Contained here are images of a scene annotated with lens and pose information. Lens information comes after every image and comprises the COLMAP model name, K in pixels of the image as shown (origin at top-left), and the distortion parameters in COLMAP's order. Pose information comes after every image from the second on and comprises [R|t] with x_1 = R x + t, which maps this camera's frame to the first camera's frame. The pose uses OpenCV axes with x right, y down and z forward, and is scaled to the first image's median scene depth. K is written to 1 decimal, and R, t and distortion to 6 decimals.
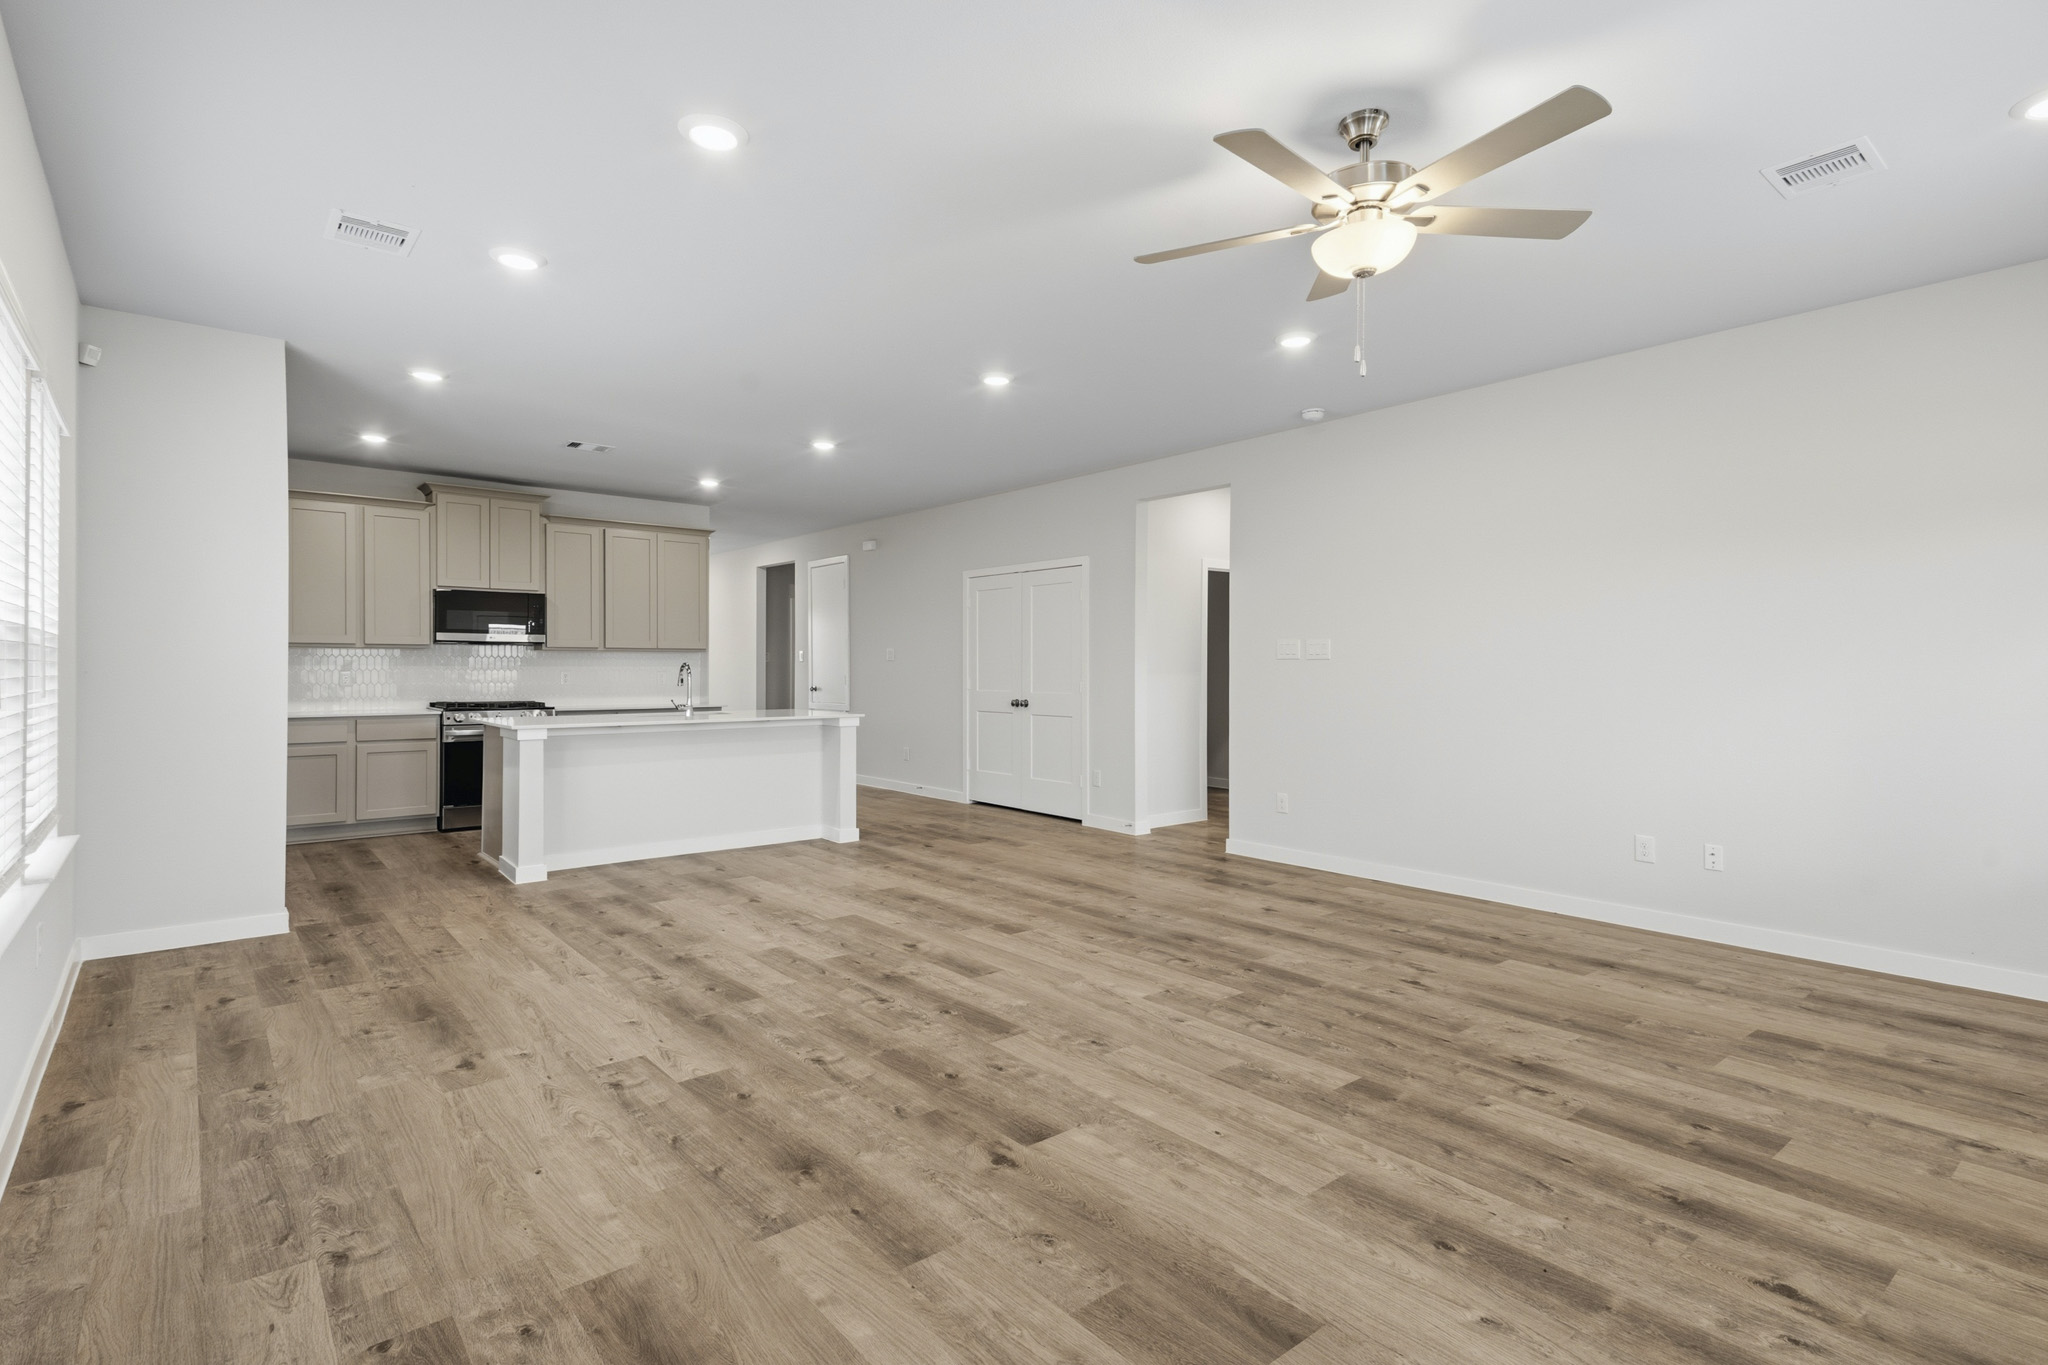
lens RADIAL K [[991.2, 0, 1029.6], [0, 991.2, 665.6], [0, 0, 1]] dist [0.059605, -0.024716]
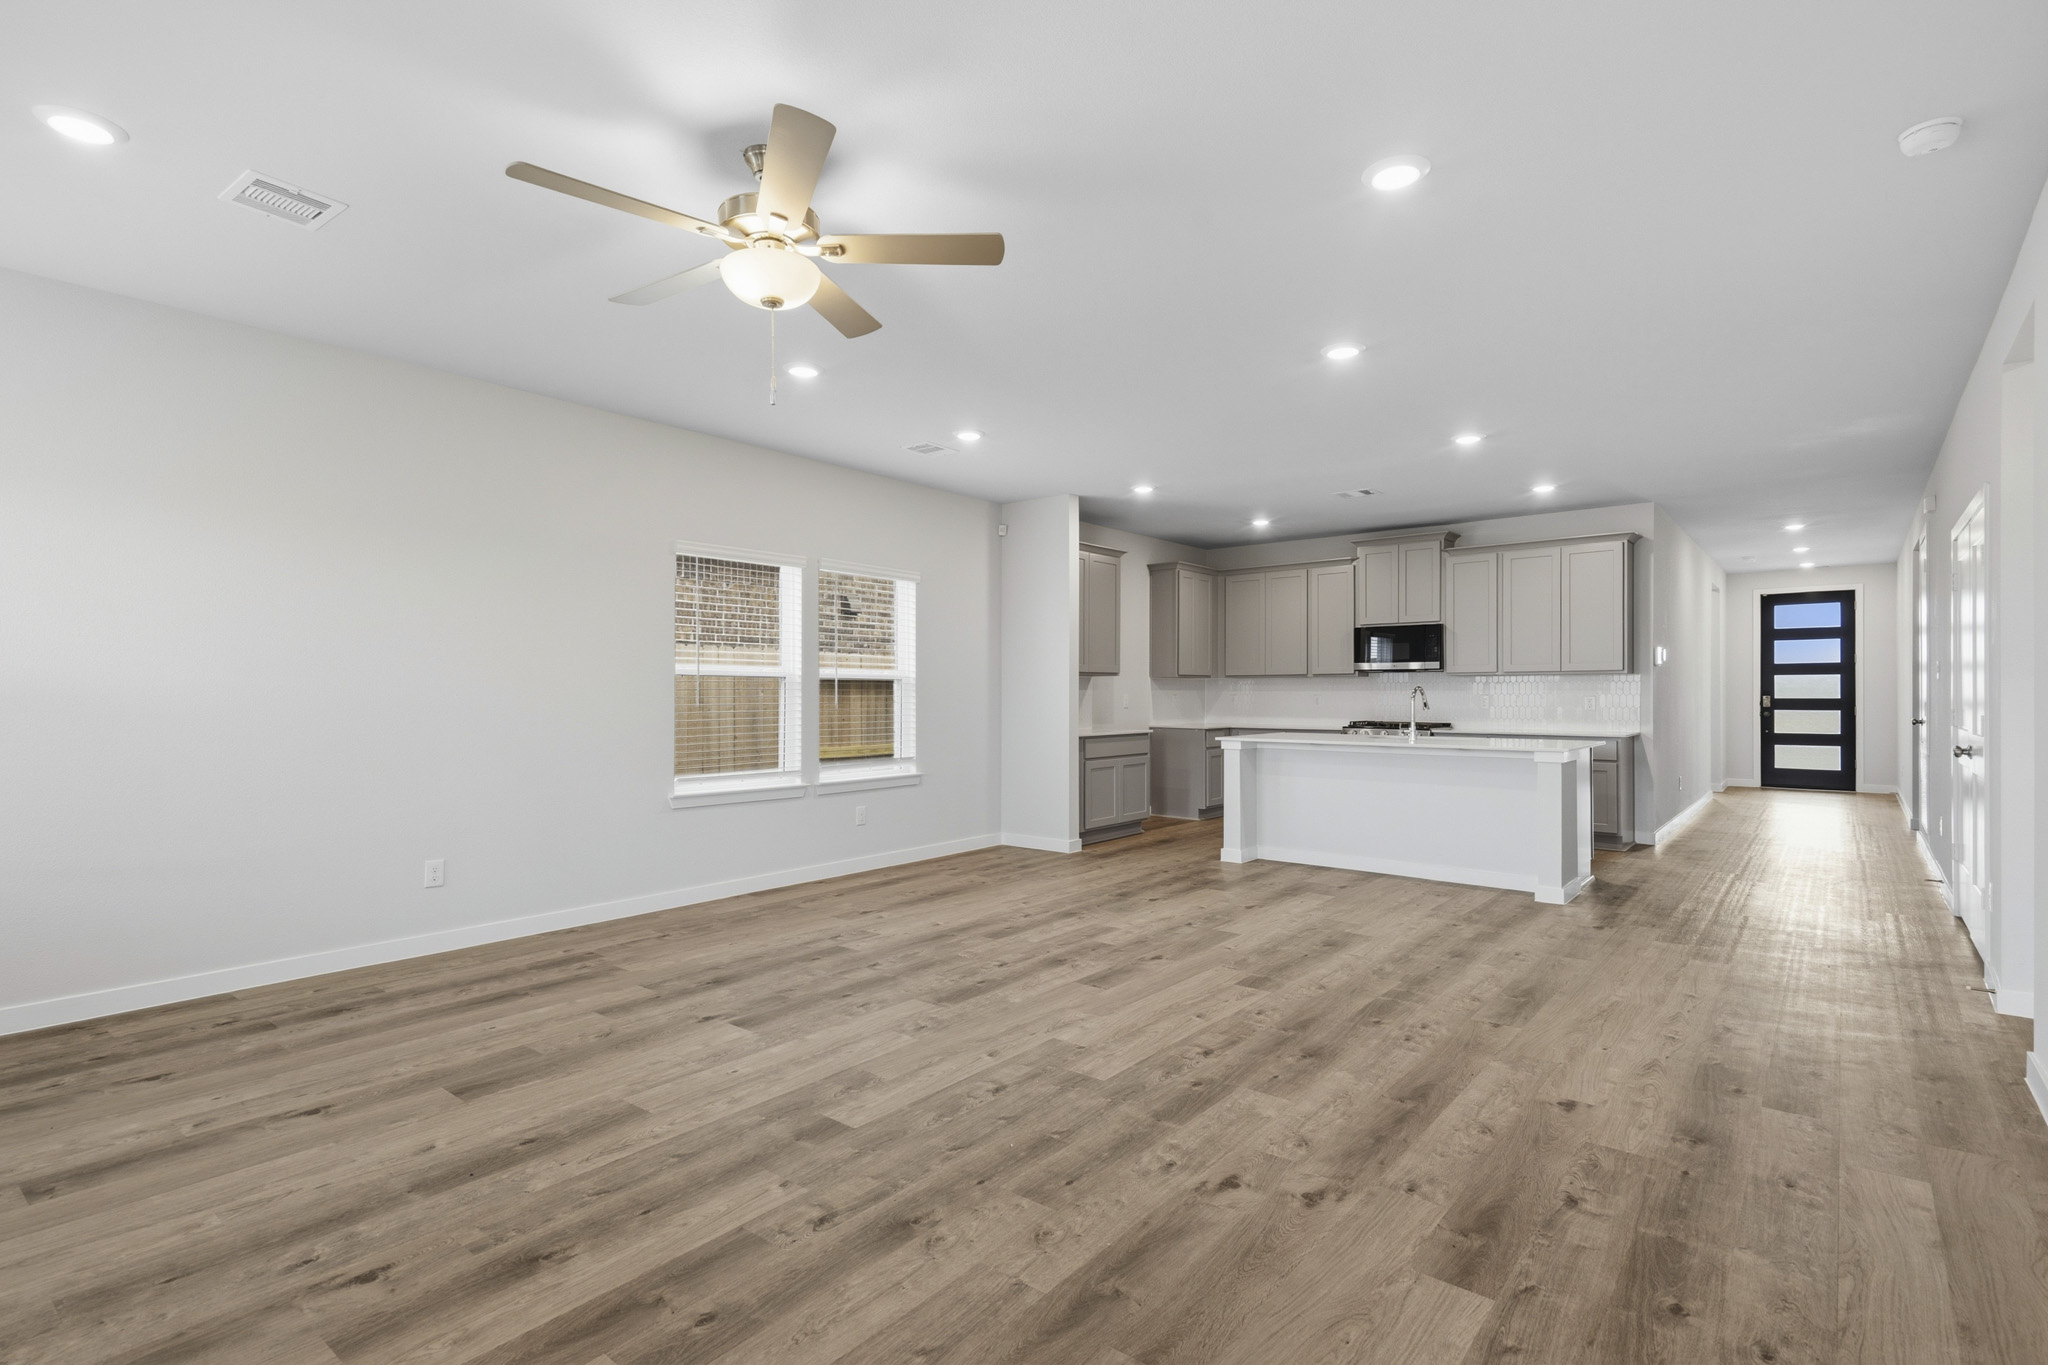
lens RADIAL K [[976.4, 0, 1031.9], [0, 976.4, 682.7], [0, 0, 1]] dist [0.074467, -0.034205]
pose [[0.201448, -0.011456, -0.979432, 1.048068], [0.003213, 0.999934, -0.011035, 0.004508], [0.979494, -0.000924, 0.201472, 0.803460]]
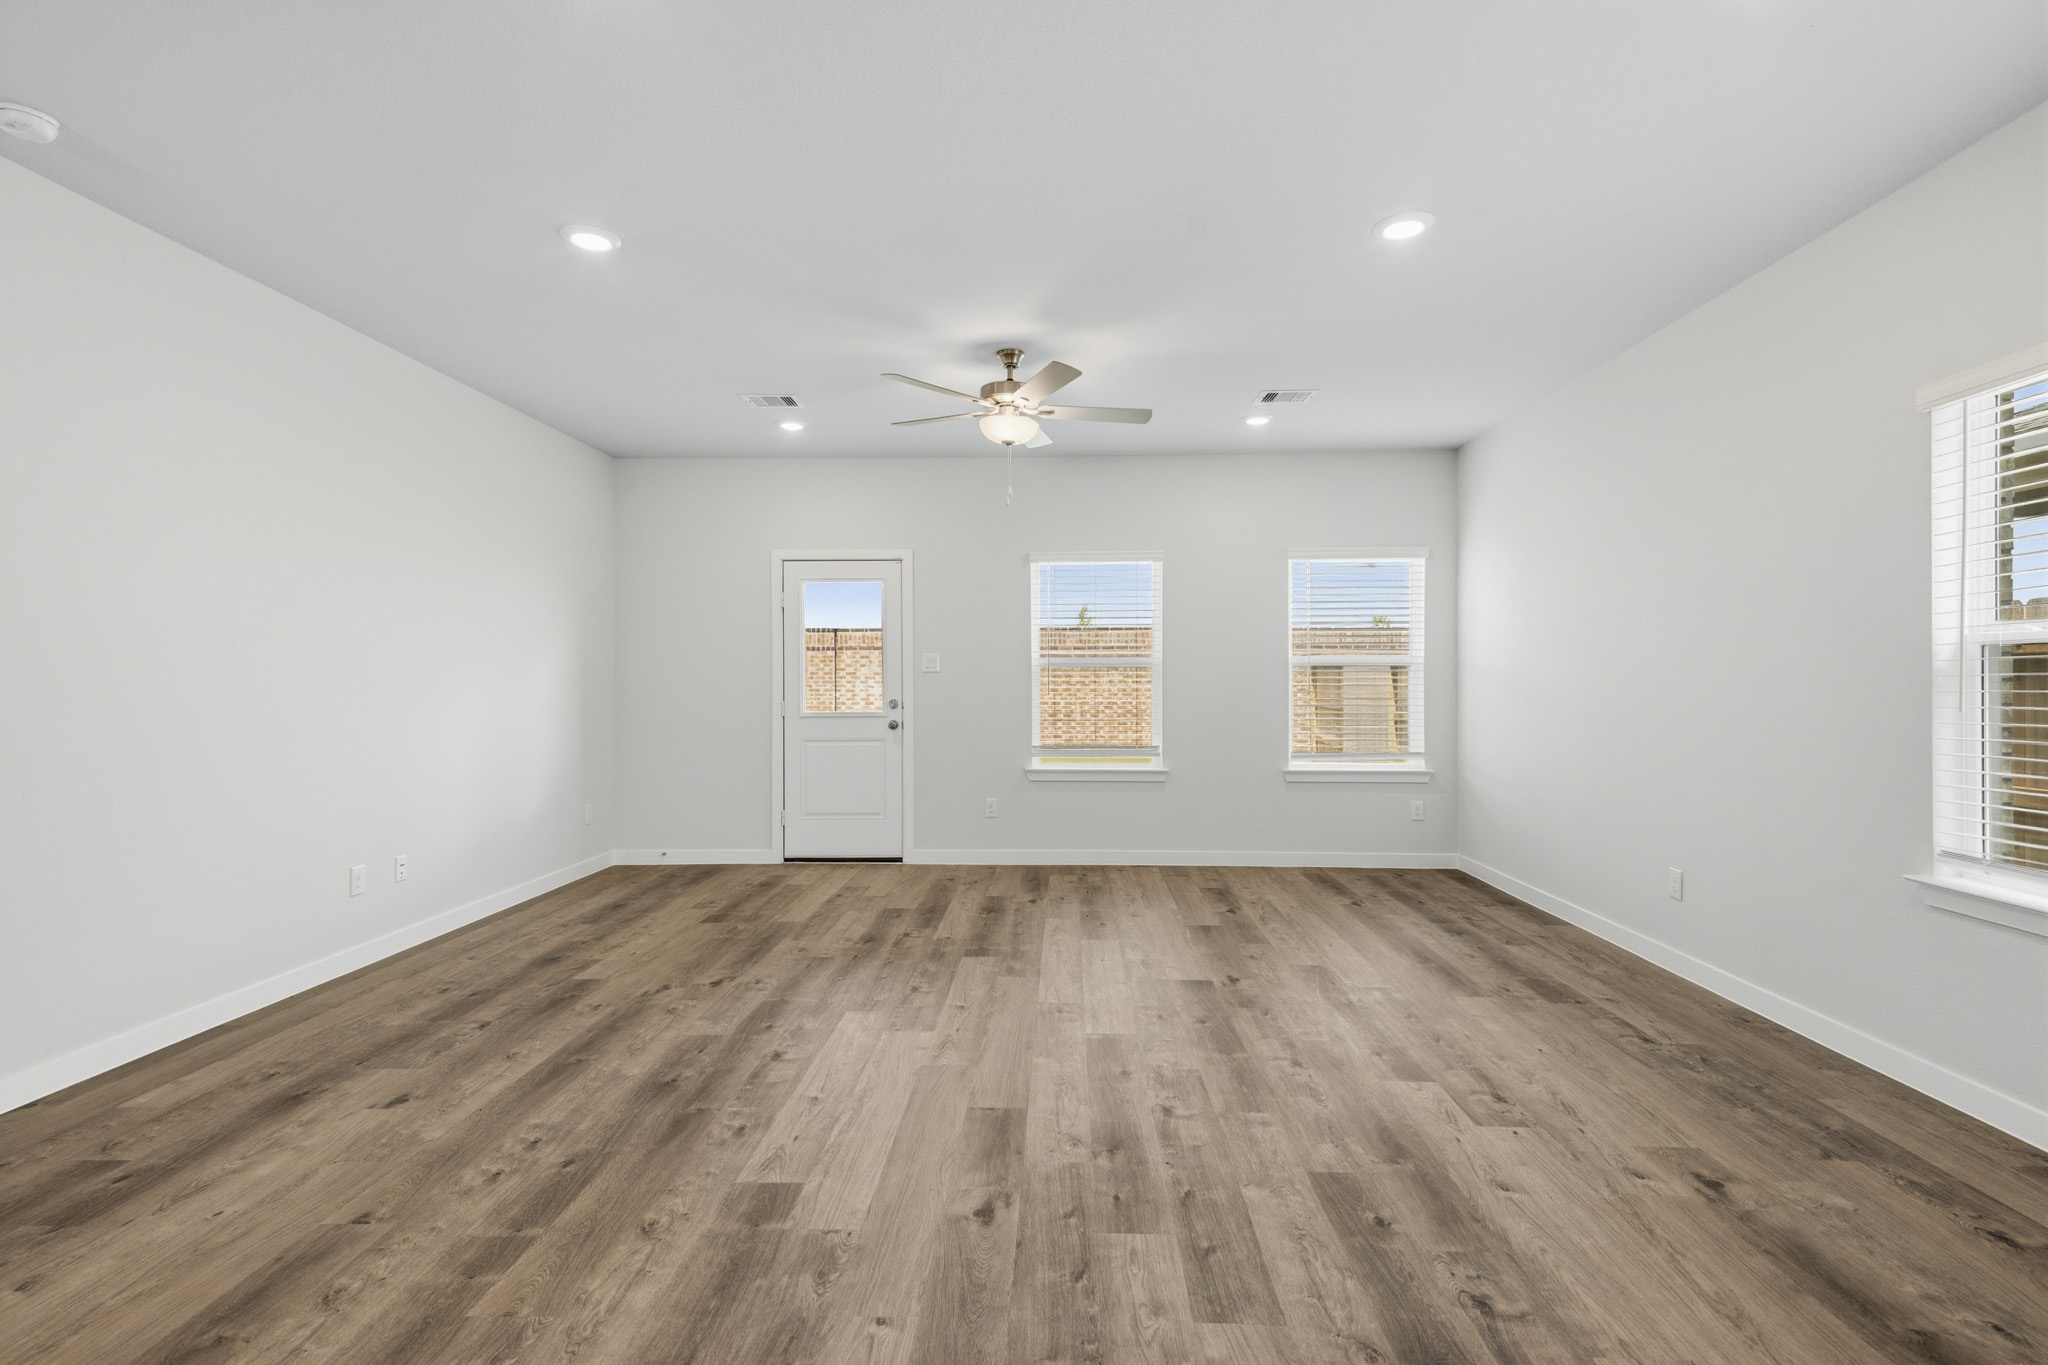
lens RADIAL K [[976.4, 0, 1031.9], [0, 976.4, 682.7], [0, 0, 1]] dist [0.074467, -0.034205]
pose [[-0.747641, -0.000204, 0.664103, -0.584872], [-0.000751, 1.000000, -0.000539, 0.004164], [-0.664103, -0.000902, -0.747641, 1.661311]]
